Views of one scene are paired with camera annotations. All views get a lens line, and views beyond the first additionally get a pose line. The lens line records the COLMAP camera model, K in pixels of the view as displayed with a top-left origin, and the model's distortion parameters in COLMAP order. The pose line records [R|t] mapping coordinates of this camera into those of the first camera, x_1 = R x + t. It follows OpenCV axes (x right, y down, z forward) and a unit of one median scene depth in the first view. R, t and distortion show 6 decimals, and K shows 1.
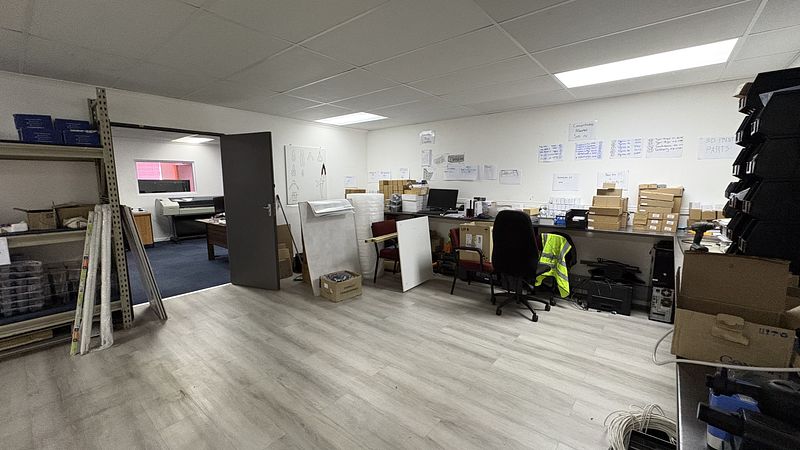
lens RADIAL K [[318.7, 0, 400.5], [0, 318.7, 226.1], [0, 0, 1]] dist [0.001604, -0.000595]
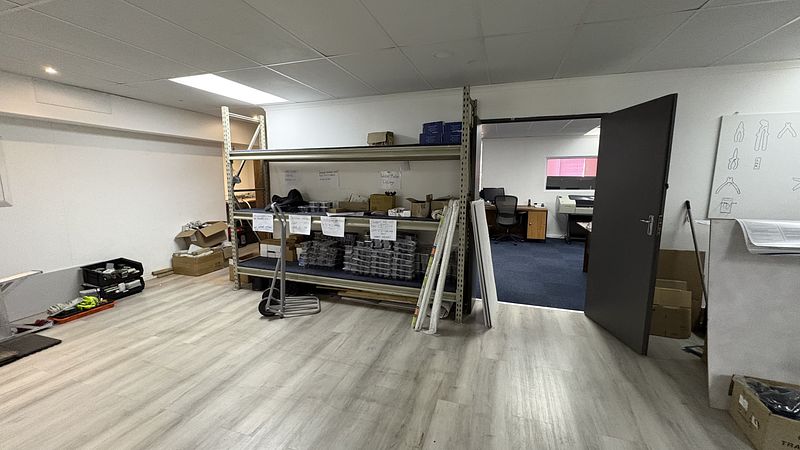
lens RADIAL K [[318.7, 0, 400.7], [0, 318.7, 223.6], [0, 0, 1]] dist [0.001604, -0.000595]
pose [[0.356392, 0.136333, -0.924336, -0.015295], [-0.133919, 0.986536, 0.093872, -0.047690], [0.924689, 0.090331, 0.369852, 0.334782]]
